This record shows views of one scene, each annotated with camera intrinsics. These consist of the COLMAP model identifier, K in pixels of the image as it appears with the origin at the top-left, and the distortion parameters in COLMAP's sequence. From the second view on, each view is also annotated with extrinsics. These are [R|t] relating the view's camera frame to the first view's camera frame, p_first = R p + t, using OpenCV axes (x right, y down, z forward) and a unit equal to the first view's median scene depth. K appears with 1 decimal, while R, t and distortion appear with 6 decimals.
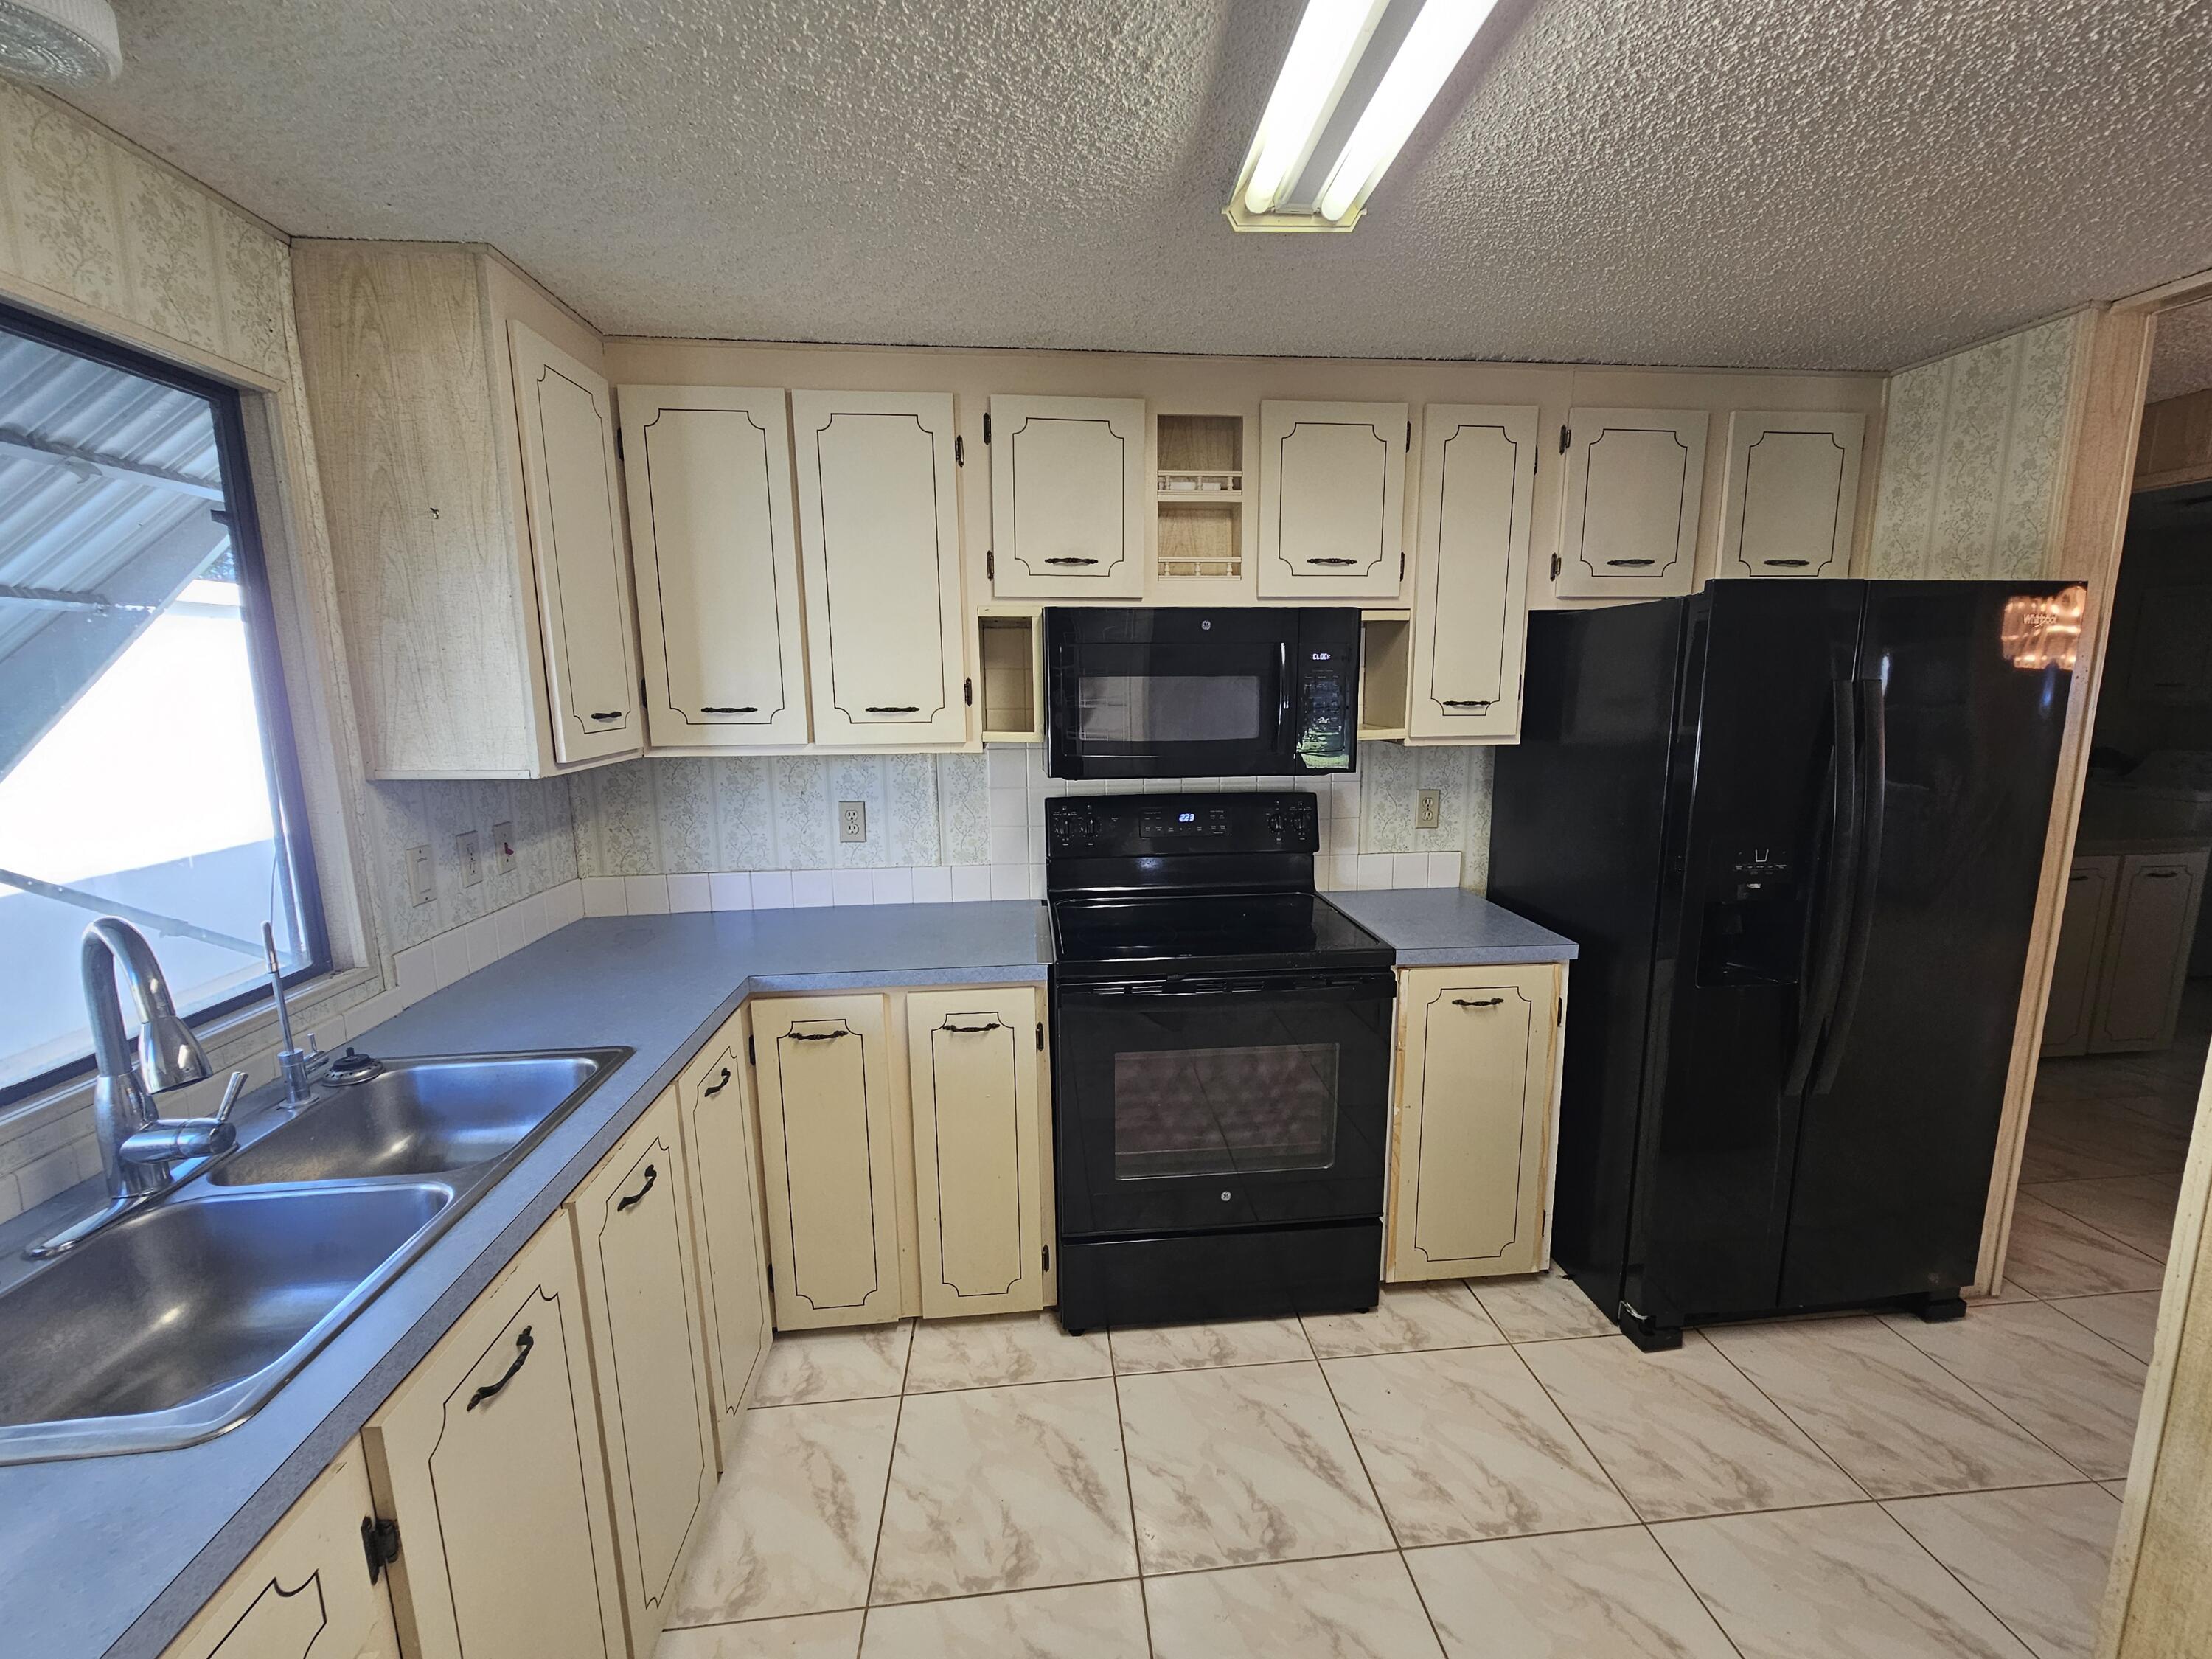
lens RADIAL K [[912.9, 0, 1119.3], [0, 912.9, 832.3], [0, 0, 1]] dist [0.000854, -0.000141]
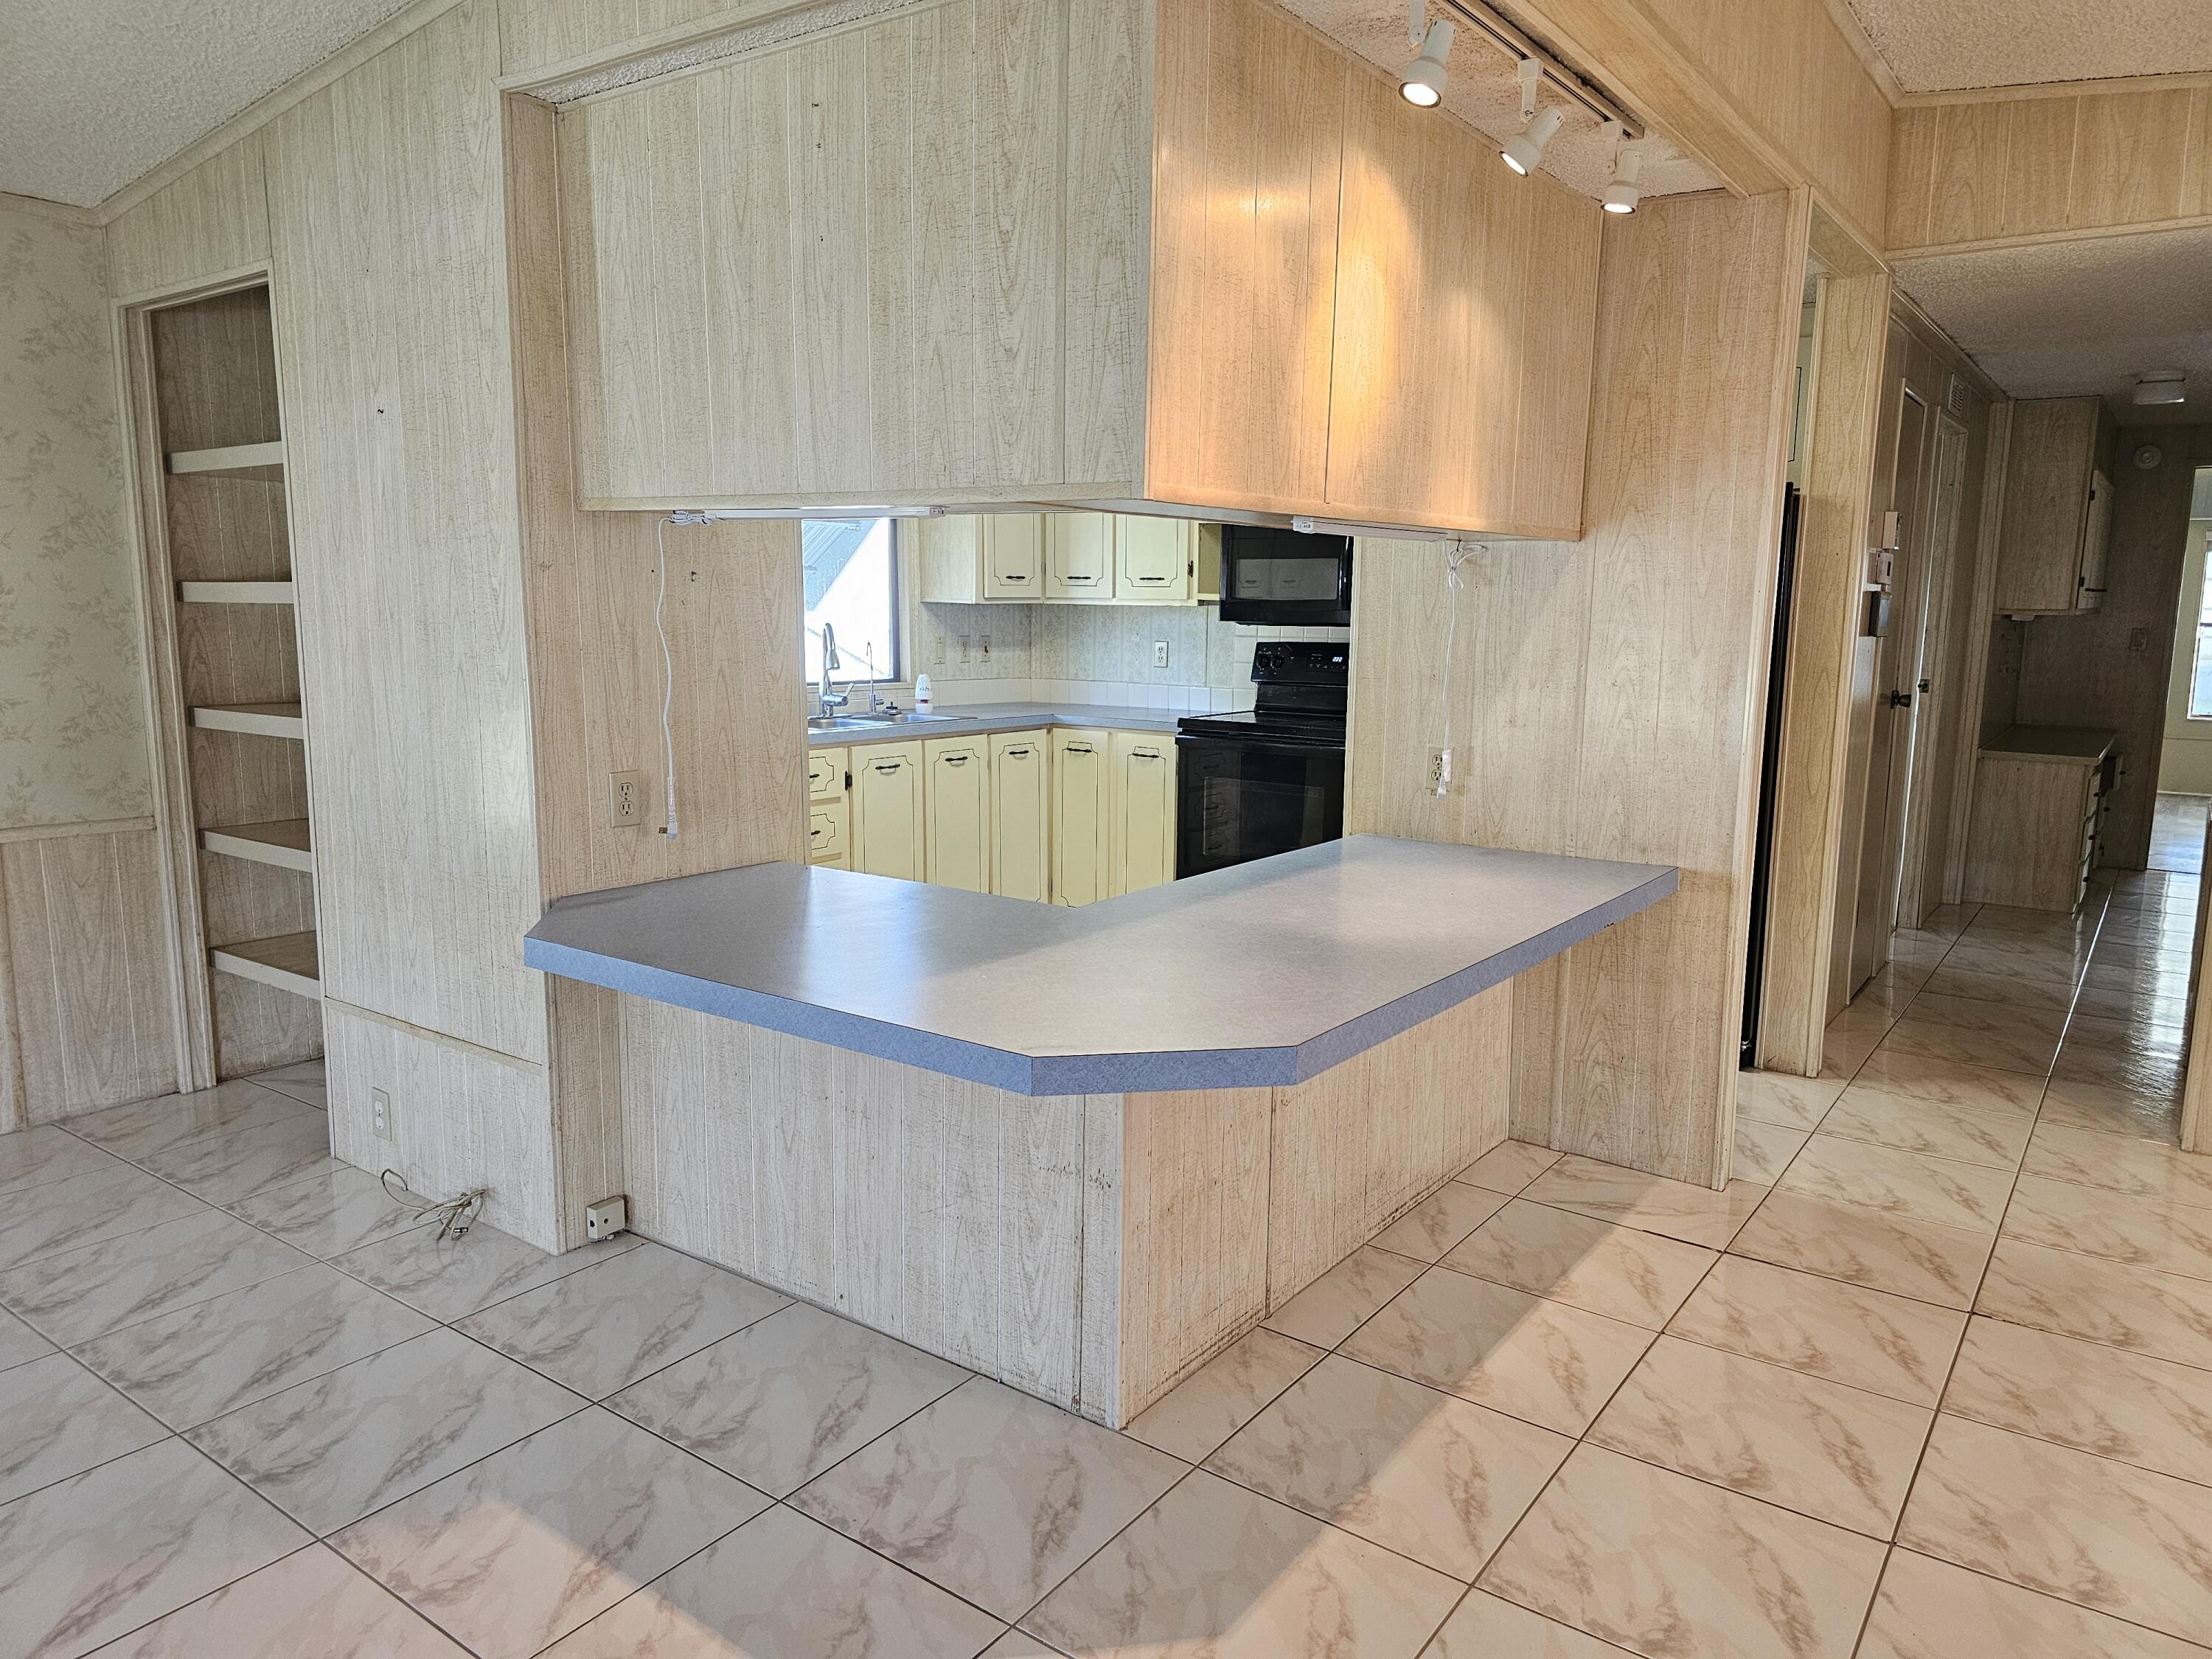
lens RADIAL K [[1483.4, 0, 1106.0], [0, 1483.4, 829.5], [0, 0, 1]] dist [0.065831, 0.000650]
pose [[0.742679, 0.120908, -0.658642, 1.767347], [-0.132064, 0.990693, 0.032949, 0.281209], [0.656496, 0.062513, 0.751735, -1.259701]]
